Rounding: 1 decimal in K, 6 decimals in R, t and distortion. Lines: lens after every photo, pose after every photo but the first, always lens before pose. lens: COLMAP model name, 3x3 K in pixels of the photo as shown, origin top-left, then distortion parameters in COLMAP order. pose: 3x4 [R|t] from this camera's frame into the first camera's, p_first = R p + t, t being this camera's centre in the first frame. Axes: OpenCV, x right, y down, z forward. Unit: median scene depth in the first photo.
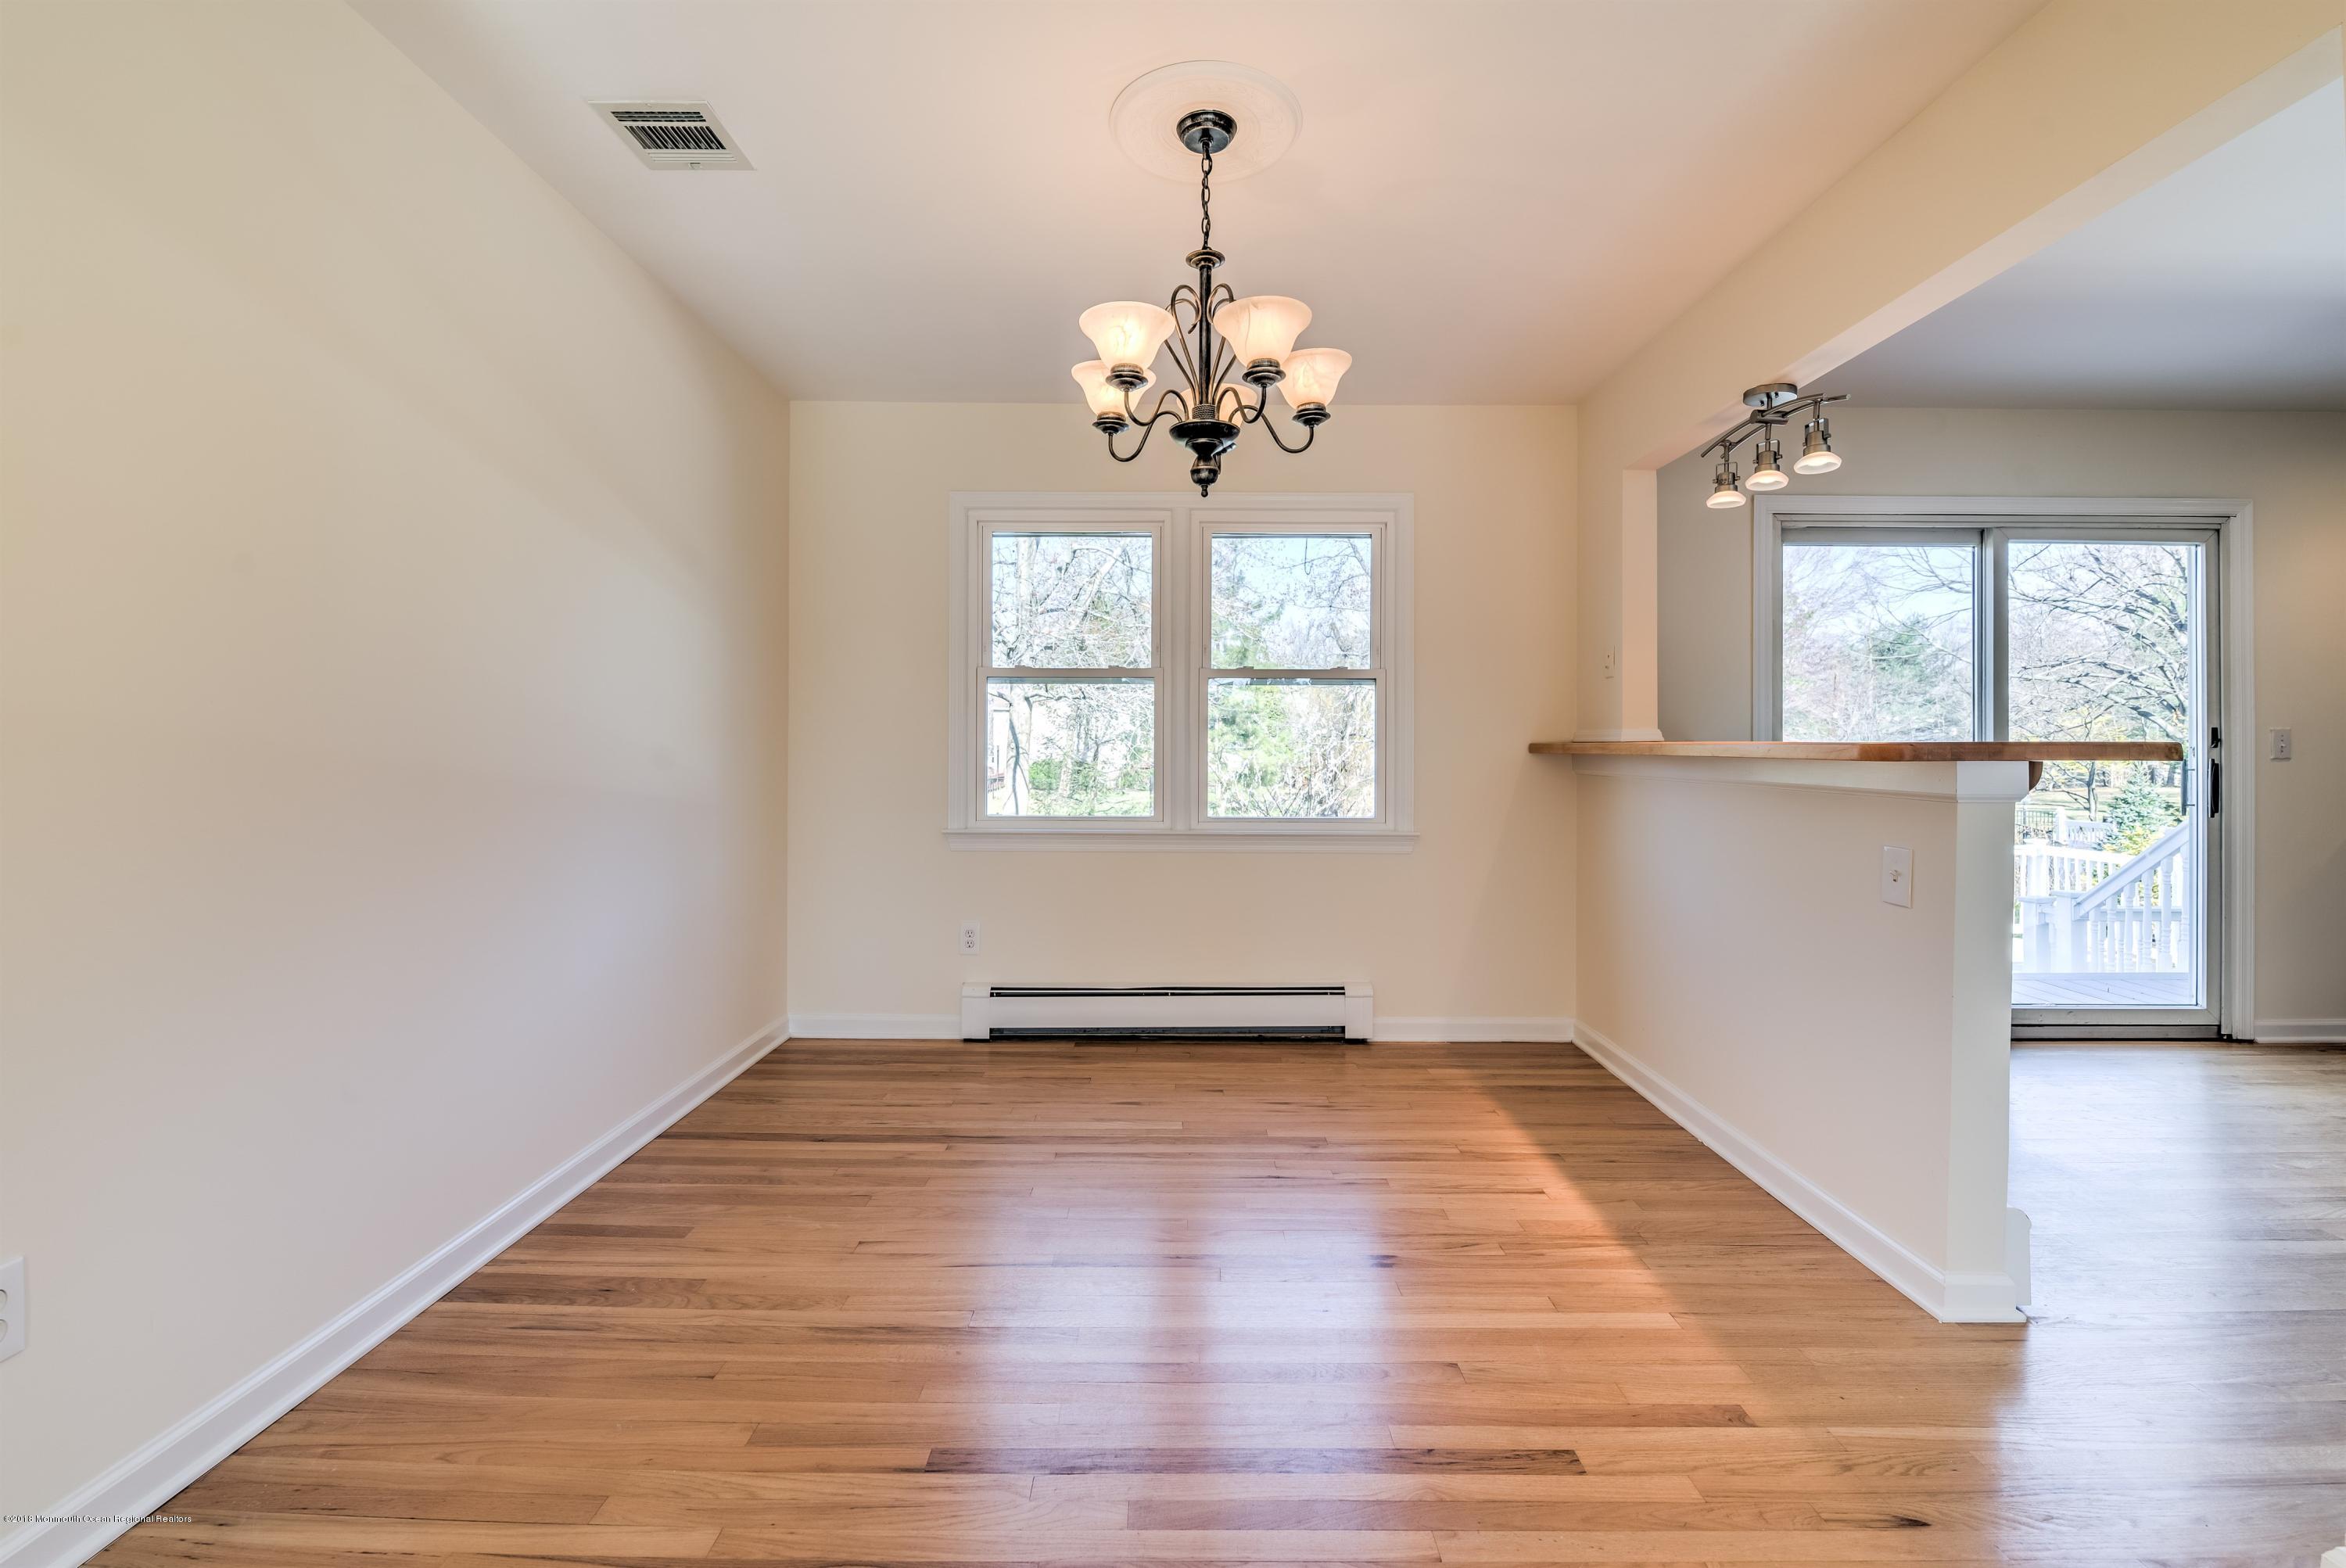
lens RADIAL K [[1012.3, 0, 1174.0], [0, 1012.3, 730.9], [0, 0, 1]] dist [-0.003815, -0.001865]
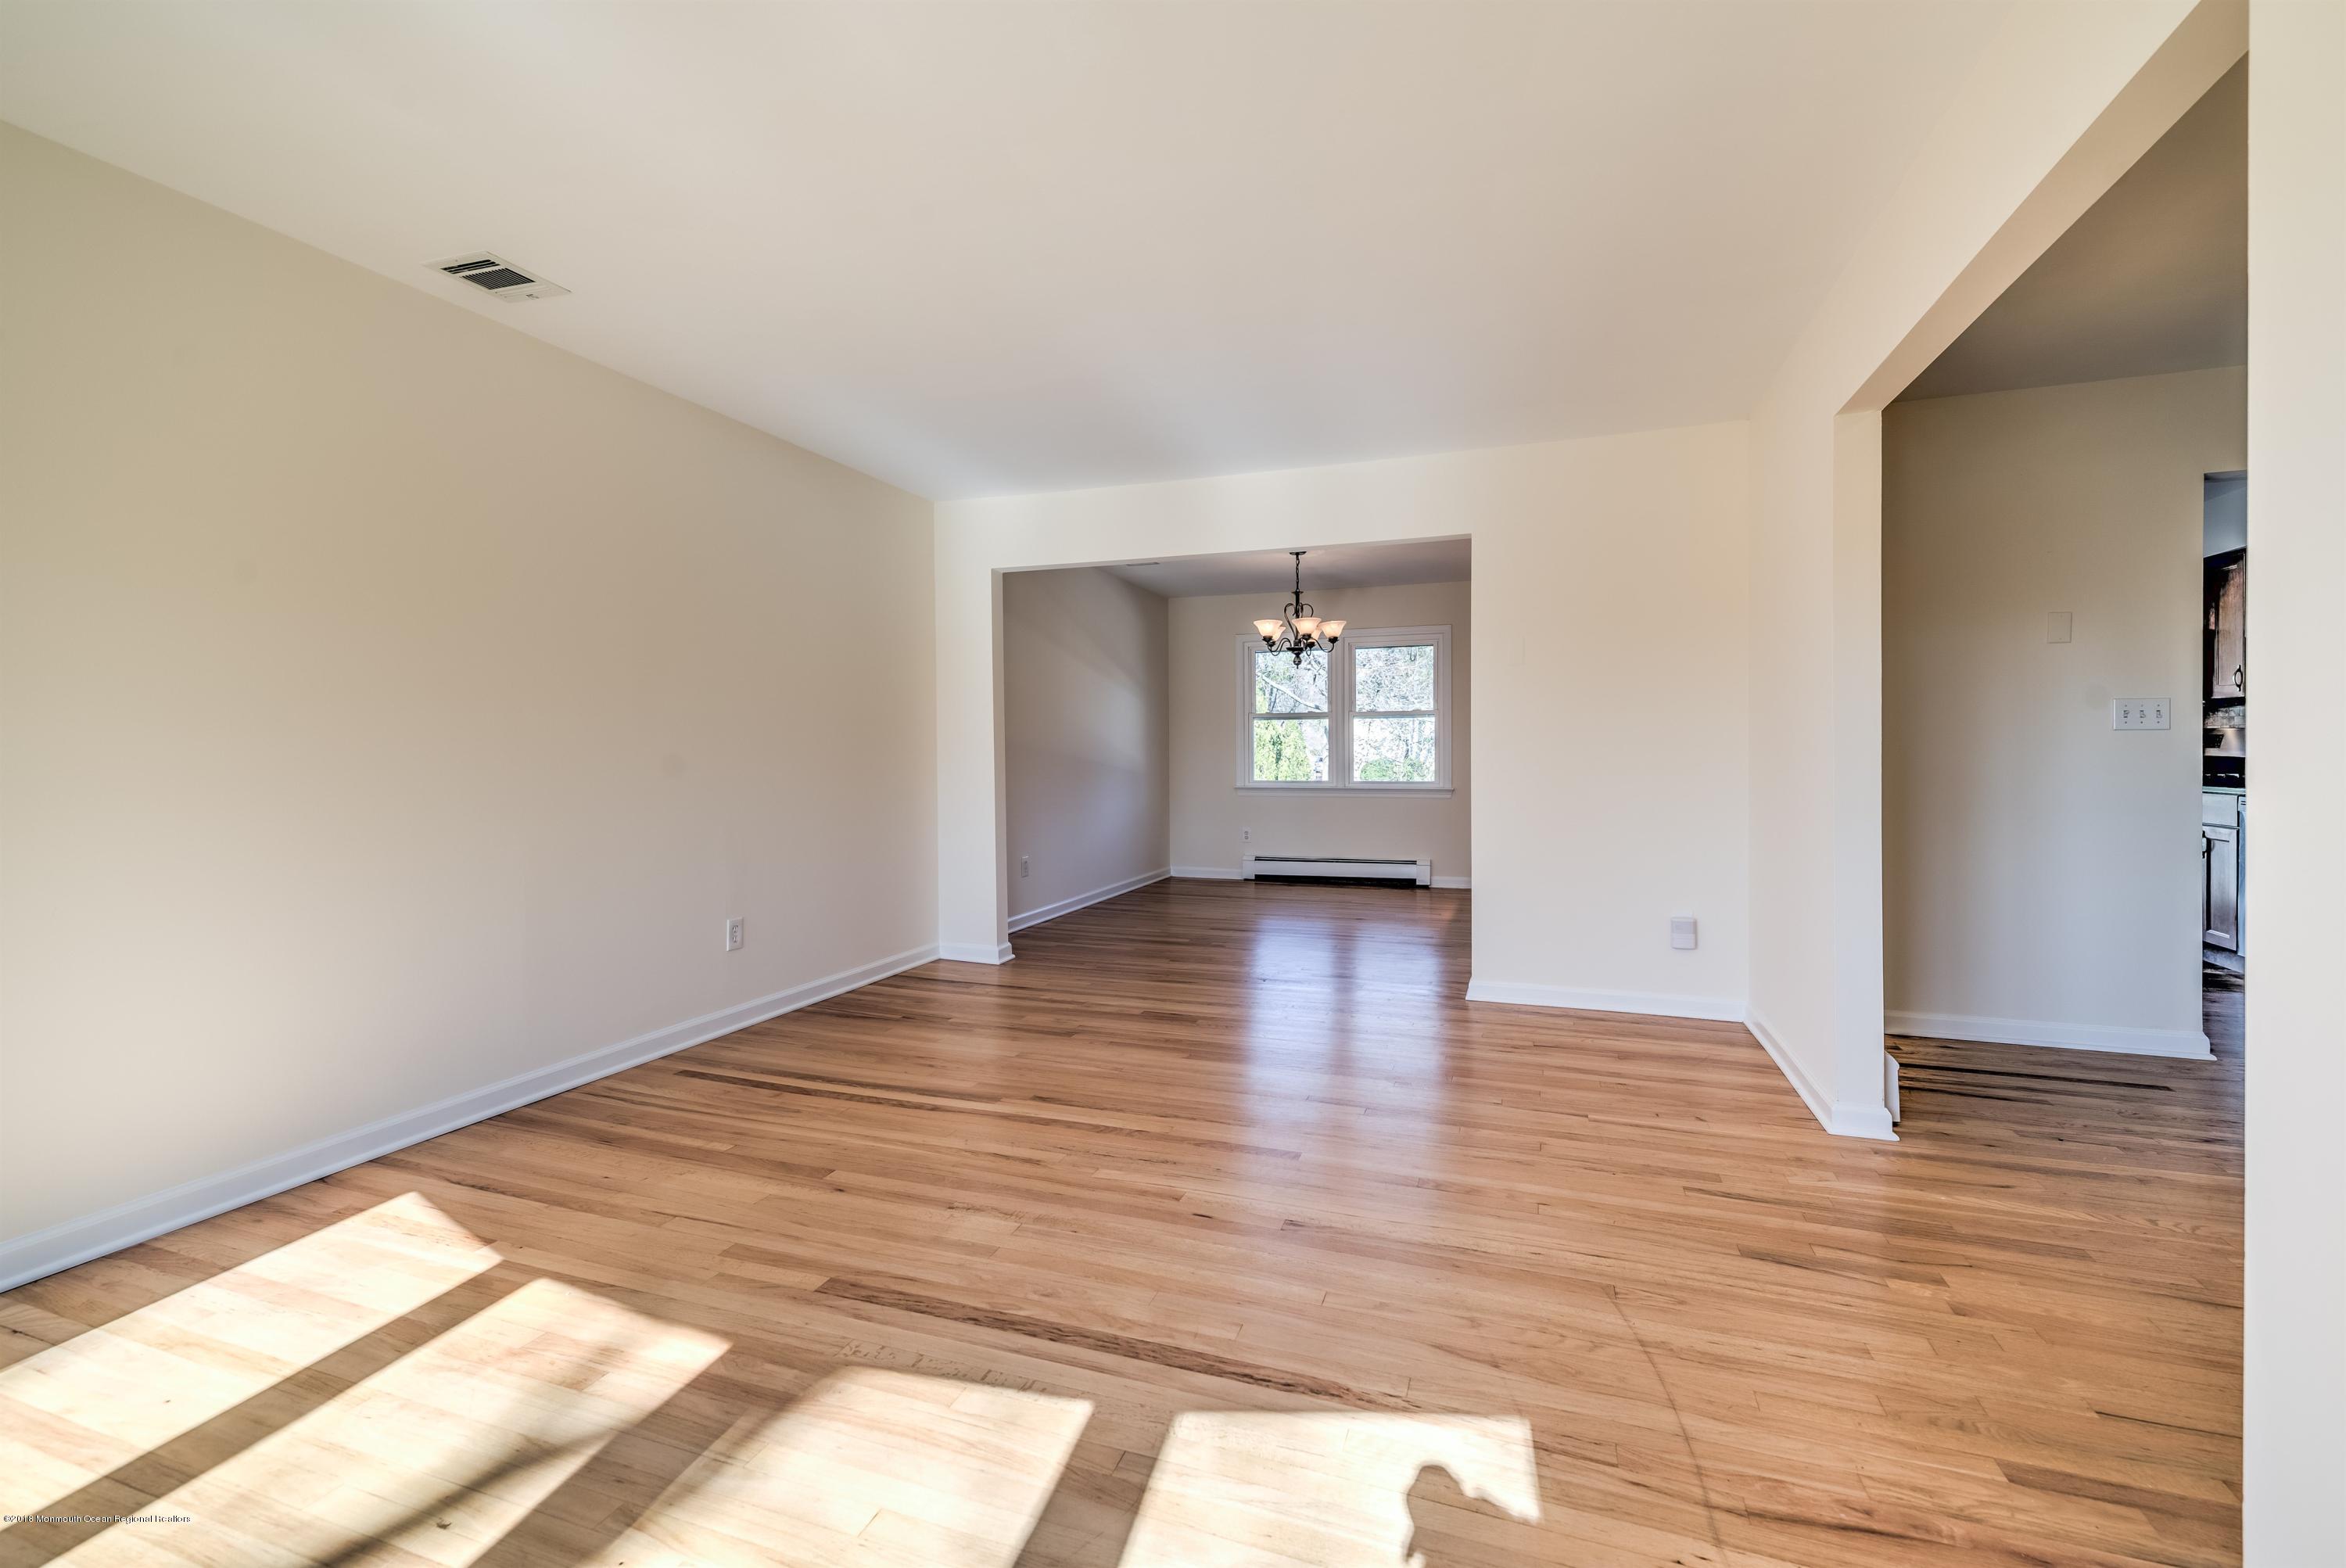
lens RADIAL K [[1012.3, 0, 1170.8], [0, 1012.3, 769.6], [0, 0, 1]] dist [-0.003815, -0.001865]
pose [[0.941654, 0.001304, -0.336579, 0.395456], [0.011641, 0.999268, 0.036439, -0.021728], [0.336380, -0.038231, 0.940950, -1.155859]]
